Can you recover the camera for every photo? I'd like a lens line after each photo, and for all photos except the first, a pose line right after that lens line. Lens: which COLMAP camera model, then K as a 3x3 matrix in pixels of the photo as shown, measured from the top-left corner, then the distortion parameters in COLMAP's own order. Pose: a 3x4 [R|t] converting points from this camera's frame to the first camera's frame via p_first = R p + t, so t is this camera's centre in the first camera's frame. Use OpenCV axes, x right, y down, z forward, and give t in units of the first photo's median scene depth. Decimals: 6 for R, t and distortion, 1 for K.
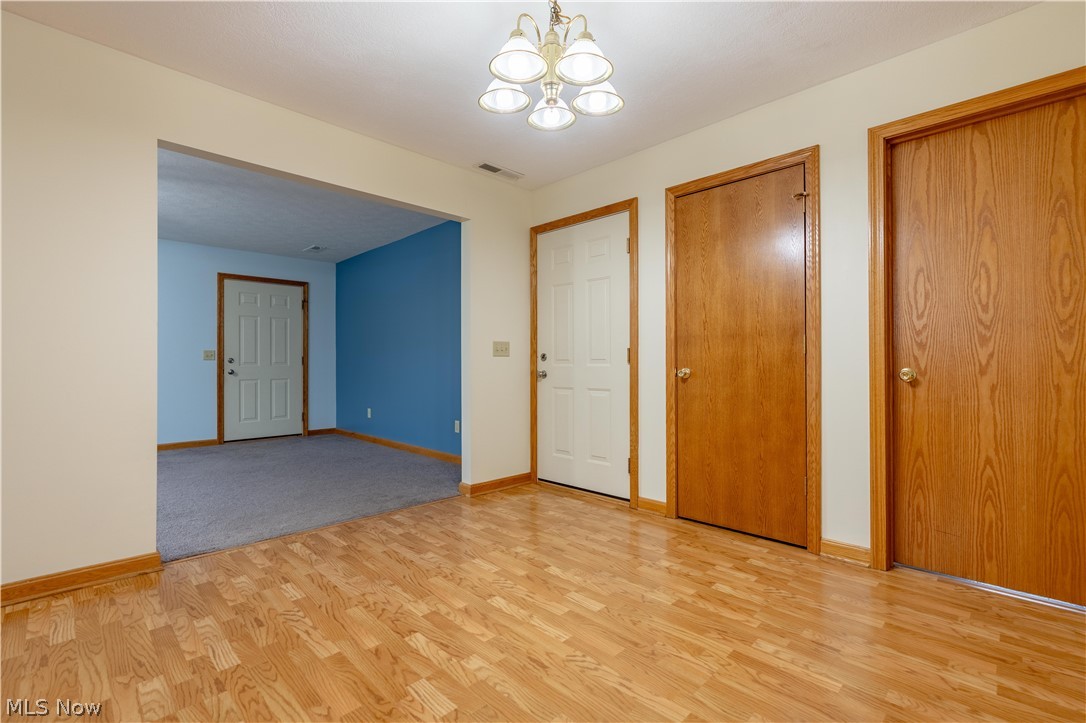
lens RADIAL K [[485.6, 0, 543.2], [0, 485.6, 361.9], [0, 0, 1]] dist [-0.005437, 0.001551]
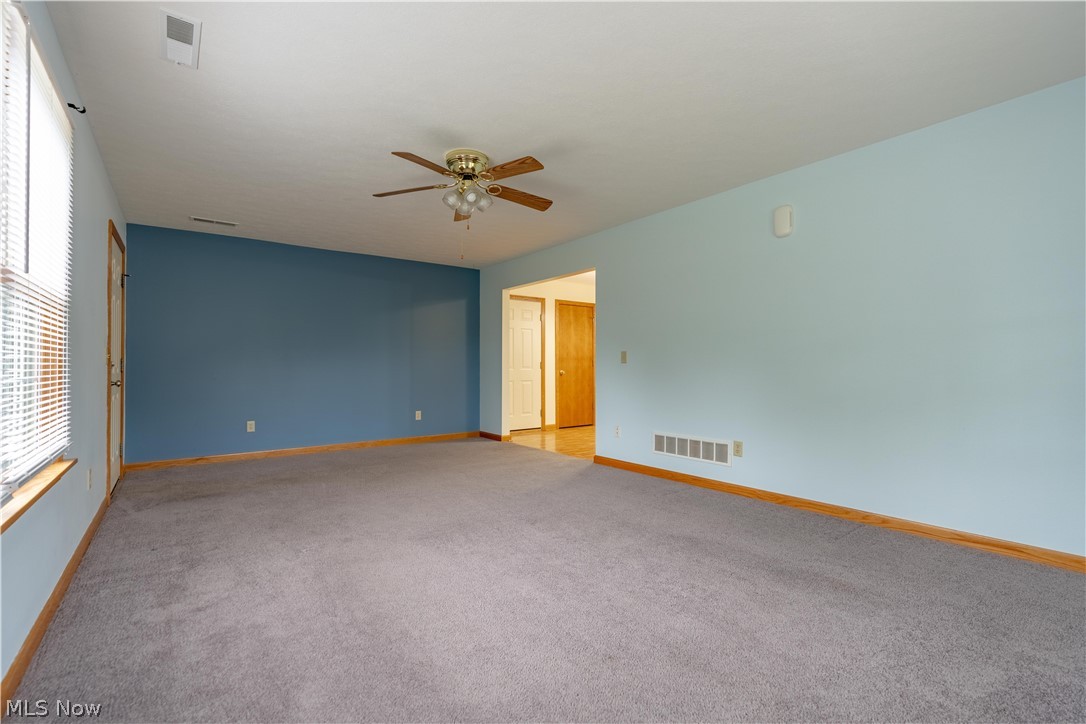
lens RADIAL K [[485.6, 0, 547.9], [0, 485.6, 362.8], [0, 0, 1]] dist [-0.005437, 0.001551]
pose [[0.129639, 0.009082, 0.991520, -2.729620], [-0.005146, 0.999951, -0.008487, -0.006875], [-0.991548, -0.004002, 0.129679, 0.864012]]
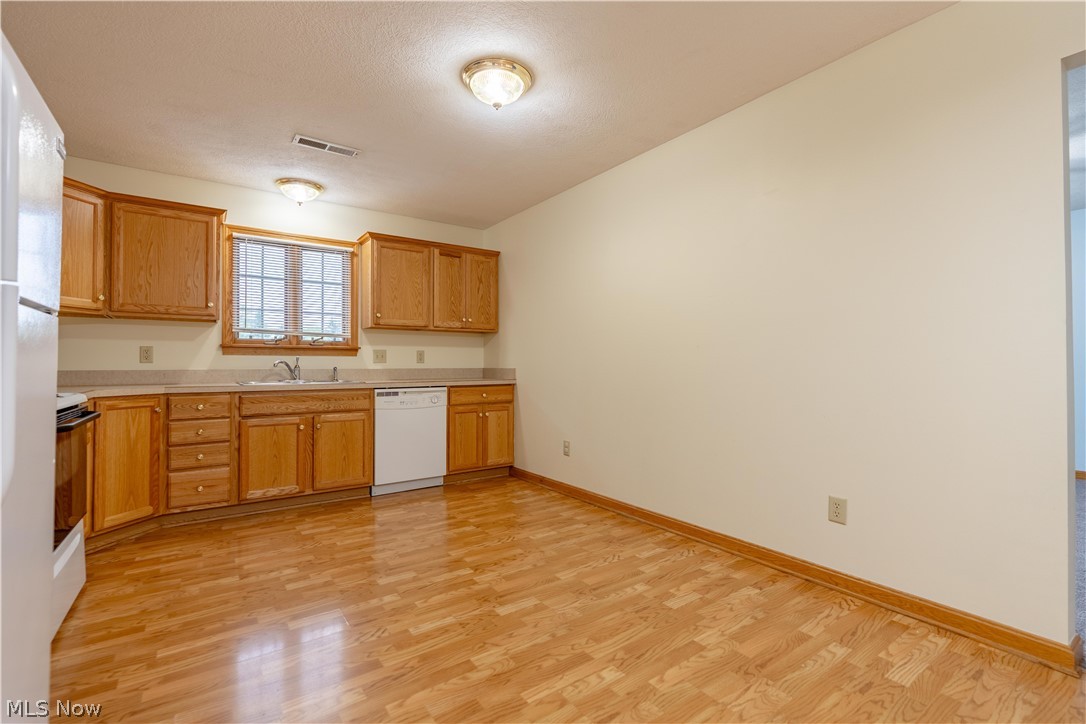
lens RADIAL K [[485.6, 0, 545.2], [0, 485.6, 359.0], [0, 0, 1]] dist [-0.005437, 0.001551]
pose [[-0.166013, -0.012164, -0.986049, 0.021352], [0.007863, 0.999876, -0.013659, -0.018320], [0.986092, -0.010021, -0.165896, 0.331115]]
